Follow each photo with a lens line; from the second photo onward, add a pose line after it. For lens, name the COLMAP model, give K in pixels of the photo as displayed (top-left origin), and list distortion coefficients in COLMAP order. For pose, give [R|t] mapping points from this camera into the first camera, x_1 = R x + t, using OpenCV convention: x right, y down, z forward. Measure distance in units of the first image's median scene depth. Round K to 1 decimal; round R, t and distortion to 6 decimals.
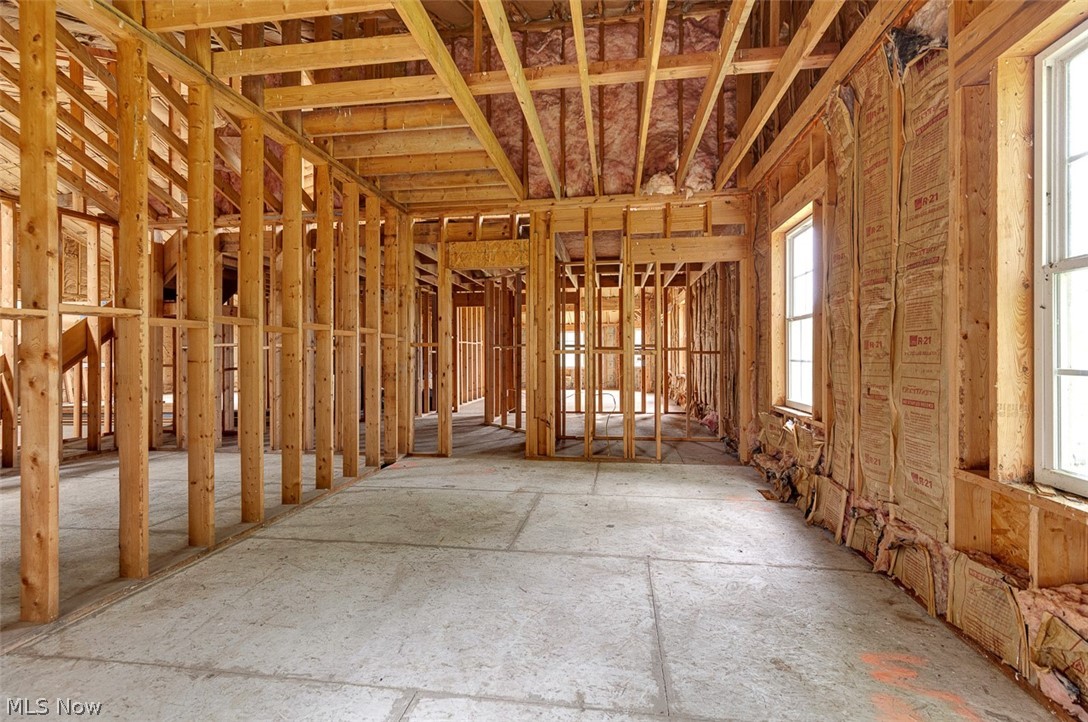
lens RADIAL K [[492.8, 0, 544.8], [0, 492.8, 352.5], [0, 0, 1]] dist [0.008119, -0.001834]
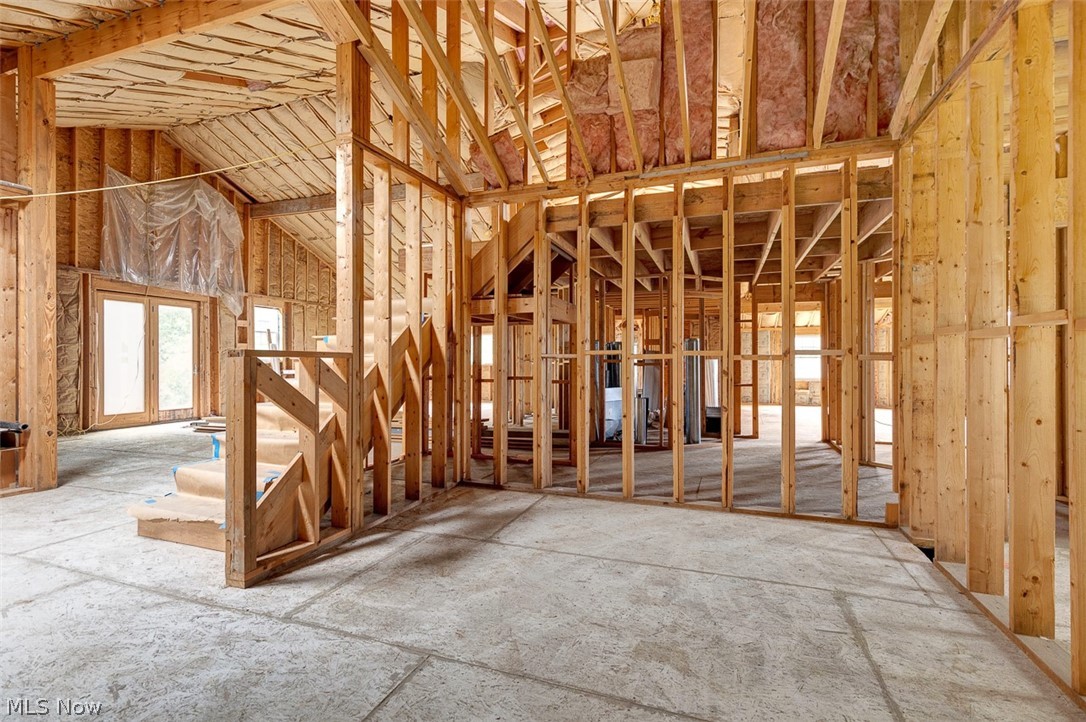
lens RADIAL K [[491.9, 0, 539.7], [0, 491.9, 356.0], [0, 0, 1]] dist [0.008119, -0.001834]
pose [[0.977777, 0.005084, -0.209587, -0.597187], [-0.005607, 0.999982, -0.001897, -0.008023], [0.209574, 0.003030, 0.977788, 0.273596]]
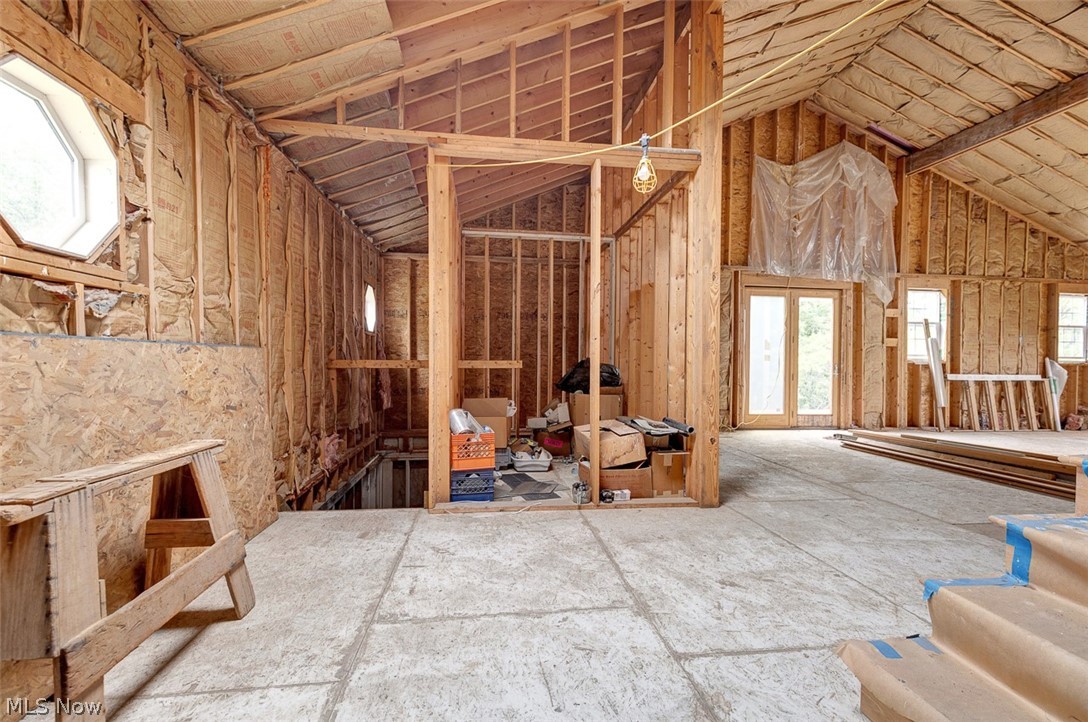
lens RADIAL K [[492.8, 0, 542.2], [0, 492.8, 367.0], [0, 0, 1]] dist [0.008119, -0.001834]
pose [[0.258211, 0.026555, -0.965724, -0.684196], [-0.009450, 0.999644, 0.024961, -0.004756], [0.966042, 0.002681, 0.258370, 0.327280]]
